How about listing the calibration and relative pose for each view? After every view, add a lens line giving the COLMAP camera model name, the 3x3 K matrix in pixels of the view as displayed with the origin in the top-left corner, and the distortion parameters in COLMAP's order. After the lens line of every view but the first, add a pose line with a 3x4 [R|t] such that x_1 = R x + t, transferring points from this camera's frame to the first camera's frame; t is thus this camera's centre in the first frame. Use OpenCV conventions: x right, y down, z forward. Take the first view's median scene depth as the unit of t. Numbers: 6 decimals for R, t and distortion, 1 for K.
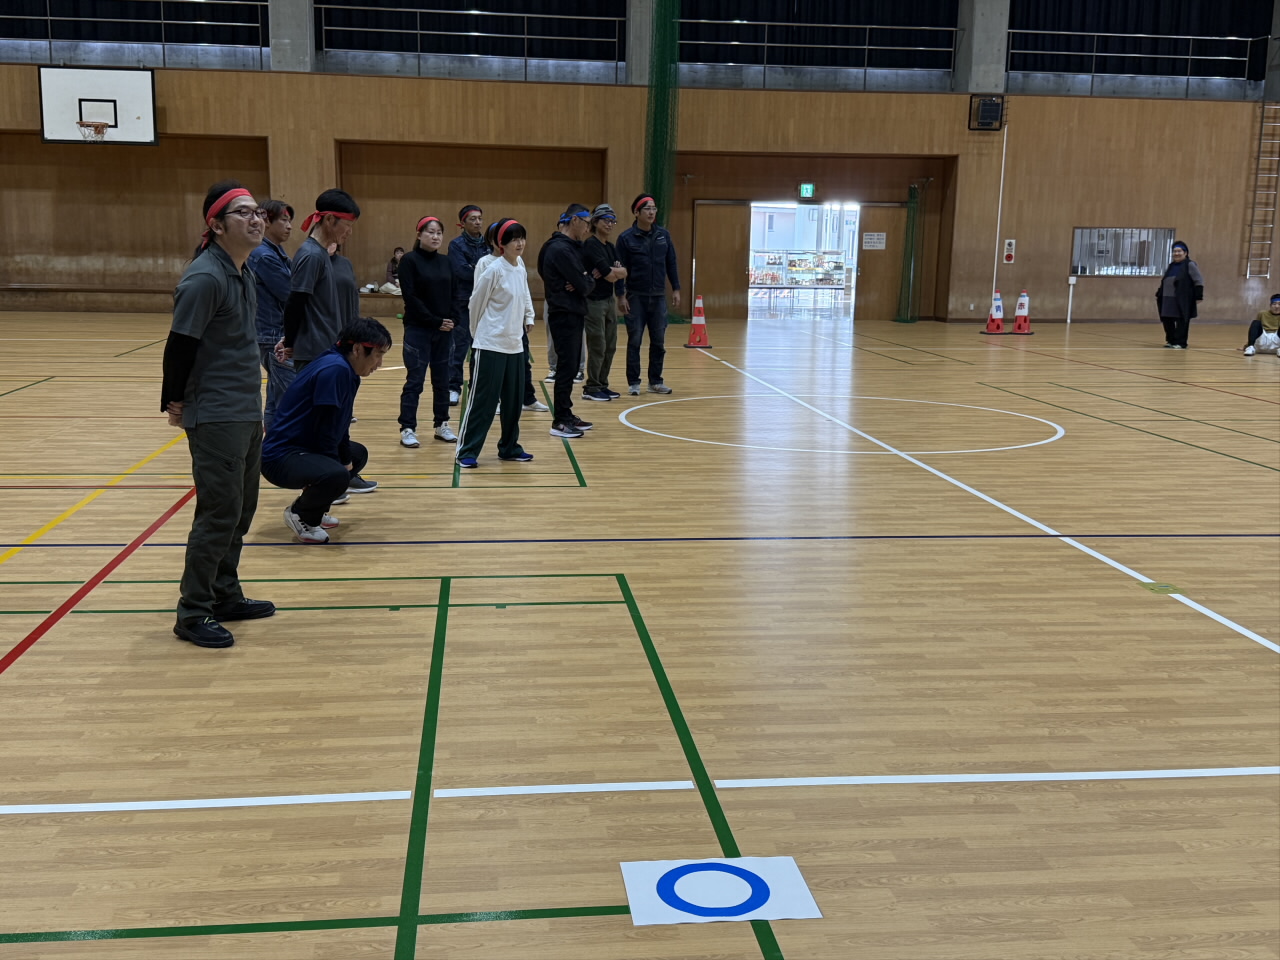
lens RADIAL K [[1376.8, 0, 641.0], [0, 1376.8, 515.6], [0, 0, 1]] dist [0.072746, 0.000000]
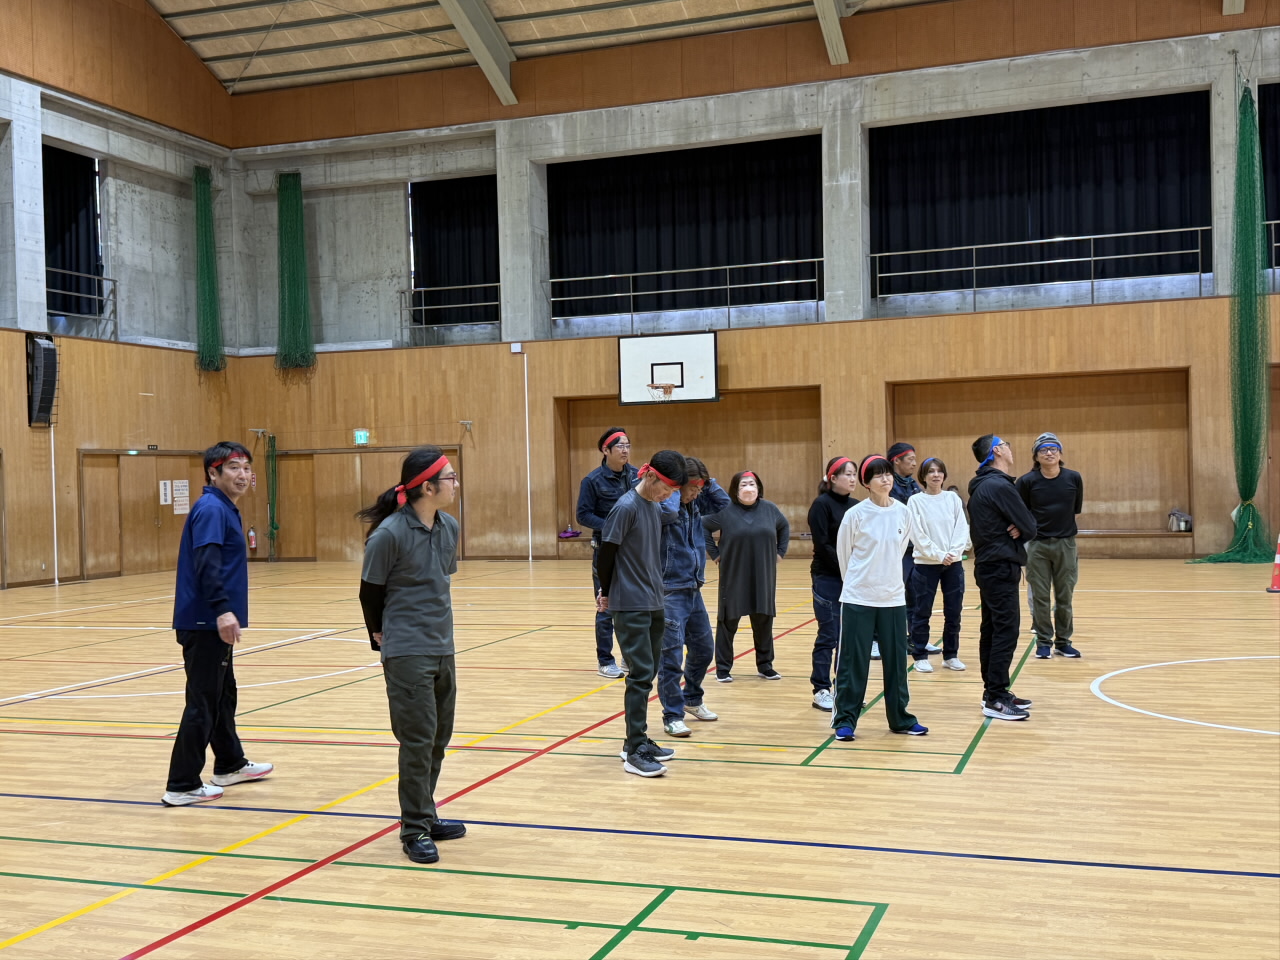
lens RADIAL K [[1418.8, 0, 644.1], [0, 1418.8, 487.1], [0, 0, 1]] dist [0.104527, 0.000000]
pose [[0.901077, -0.036183, -0.432147, 0.056689], [-0.046245, 0.982813, -0.178716, -0.009417], [0.431187, 0.181021, 0.883917, 0.049645]]
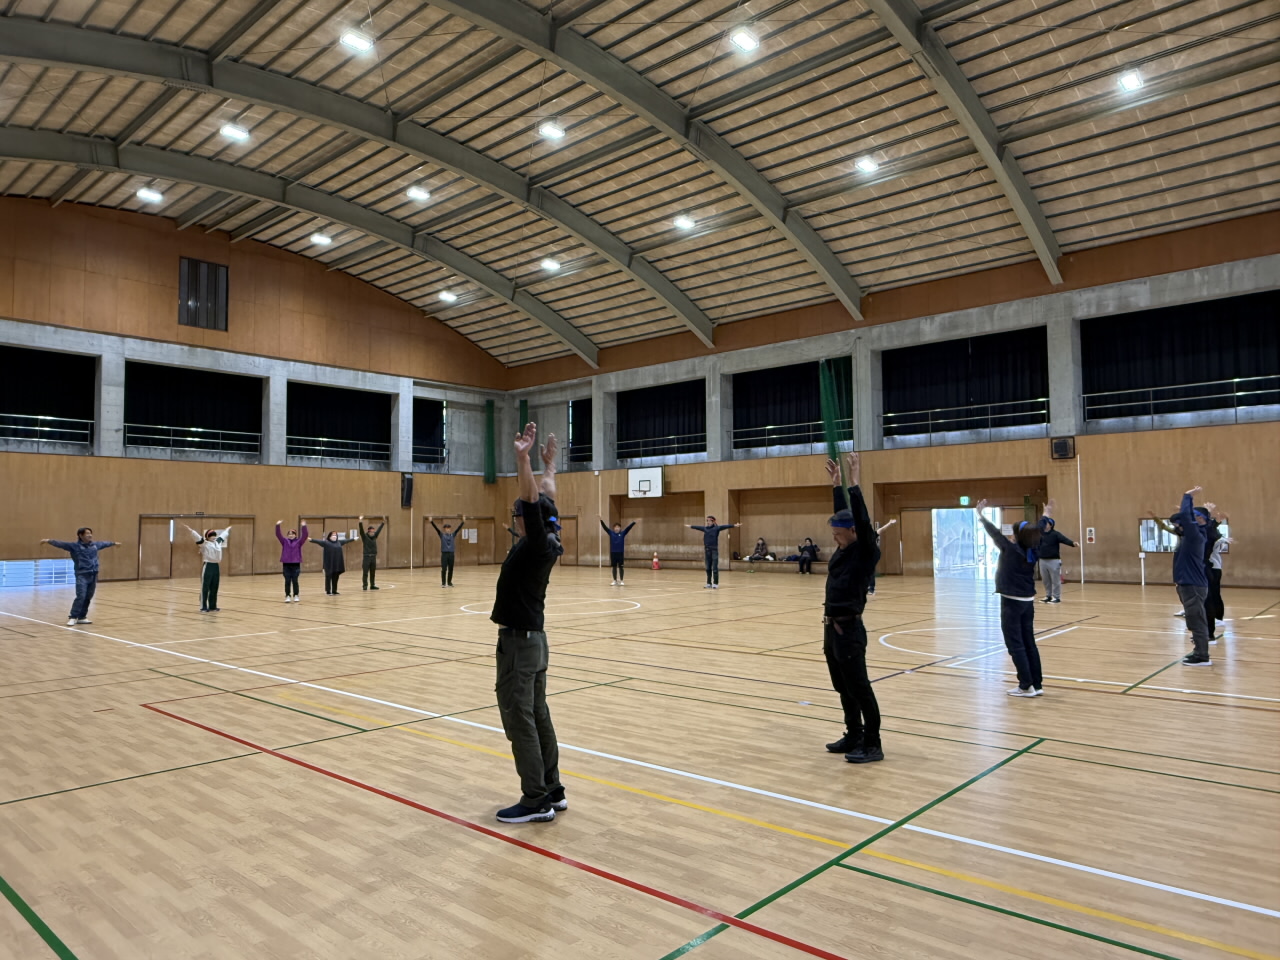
lens RADIAL K [[858.0, 0, 643.7], [0, 858.0, 478.4], [0, 0, 1]] dist [0.006302, -0.005891]
pose [[0.667188, -0.066509, -0.741914, 0.659705], [-0.129759, 0.970400, -0.203681, -0.001552], [0.733500, 0.232164, 0.638810, 0.056010]]
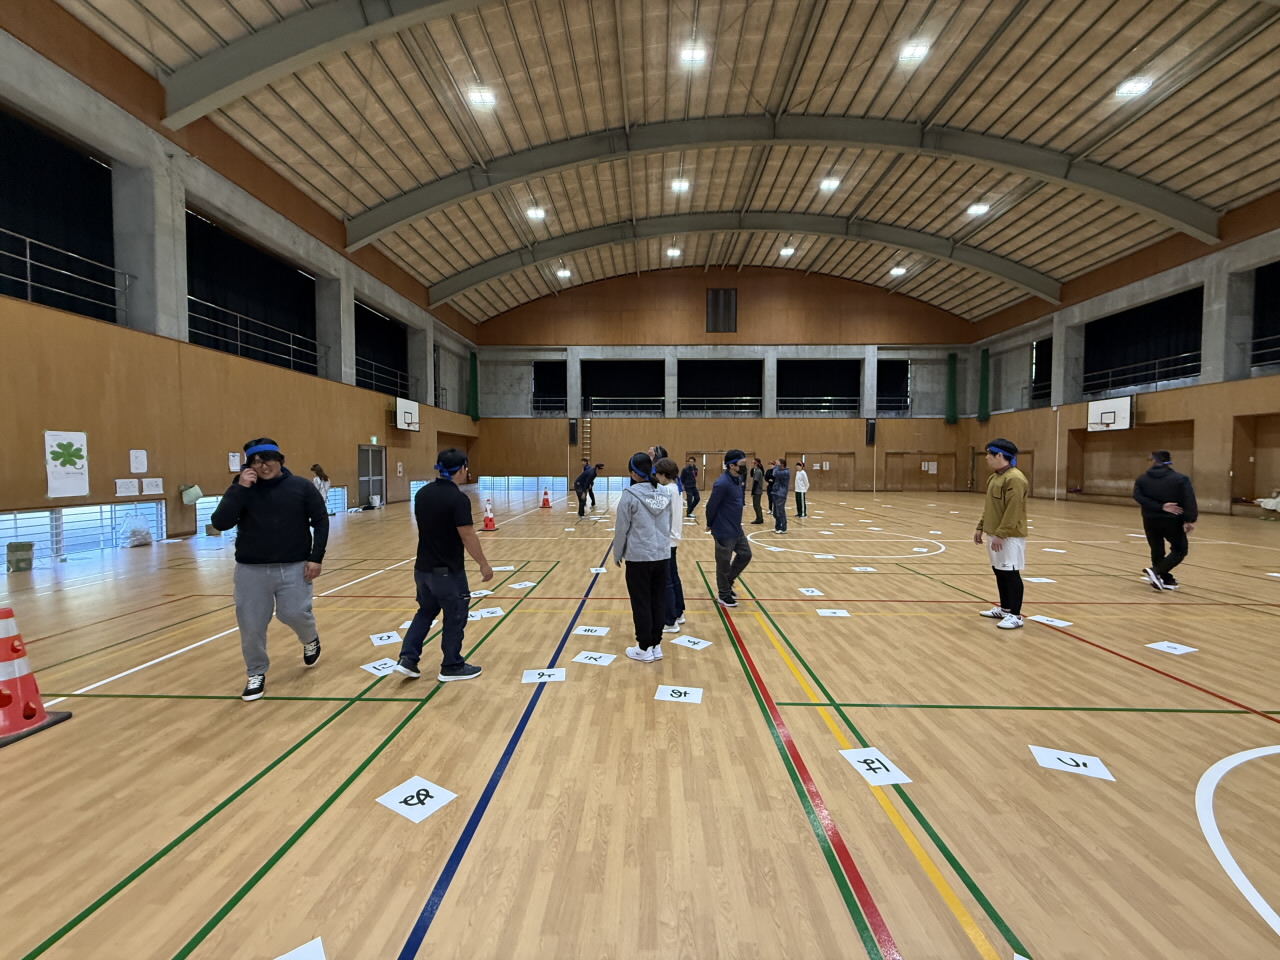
lens RADIAL K [[509.4, 0, 636.7], [0, 509.4, 479.8], [0, 0, 1]] dist [-0.003103, -0.000079]
pose [[-0.140709, 0.014886, -0.989939, 0.503360], [-0.203280, 0.978149, 0.043603, -0.067296], [0.968957, 0.207370, -0.134608, 0.370764]]
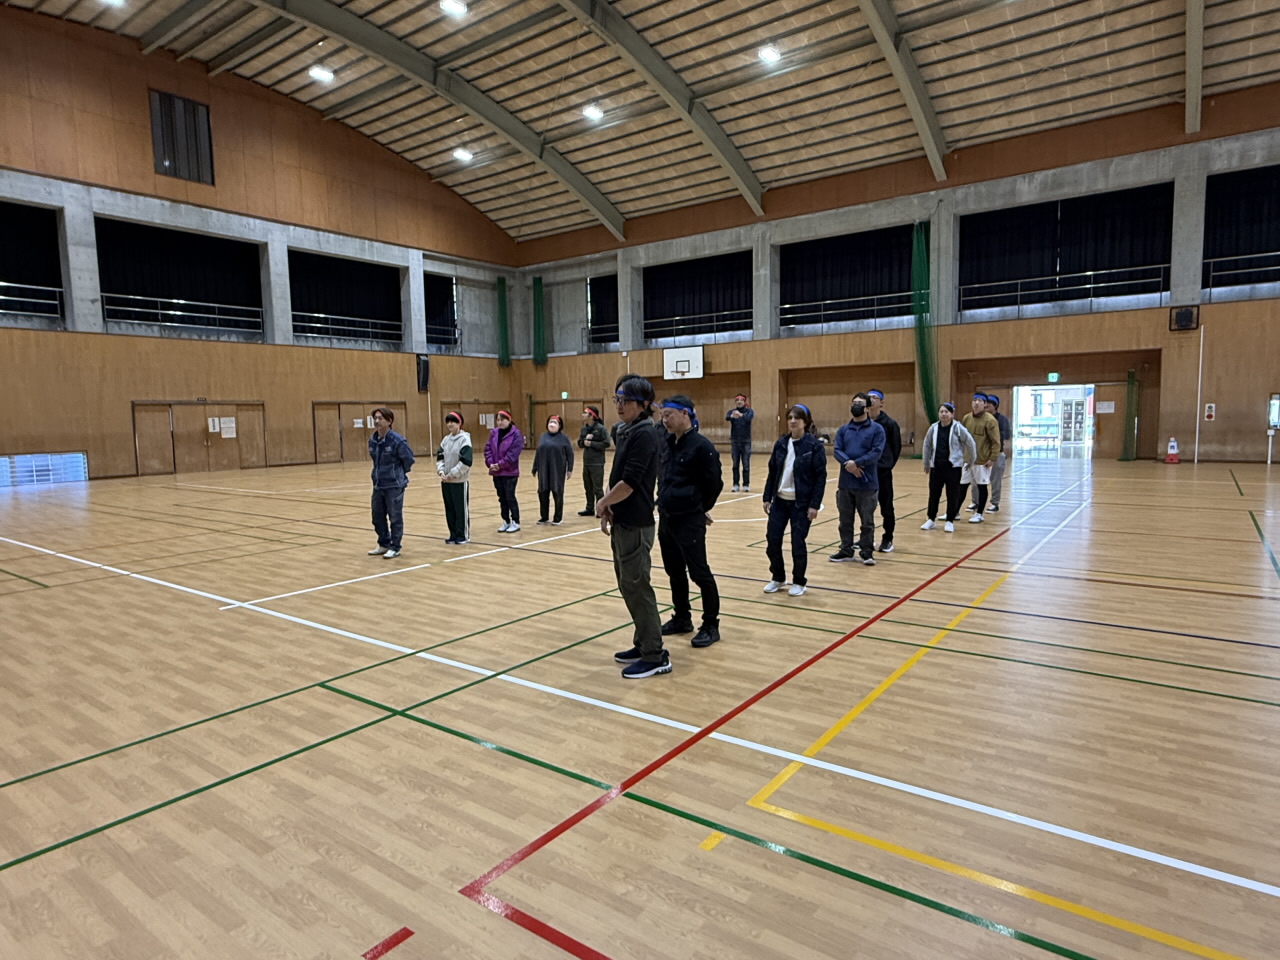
lens RADIAL K [[752.9, 0, 643.7], [0, 752.9, 478.9], [0, 0, 1]] dist [-0.000005, 0.004715]
pose [[0.735385, 0.027916, -0.677074, 0.378801], [-0.103954, 0.991972, -0.072007, -0.010633], [0.669629, 0.123338, 0.732383, 0.075955]]
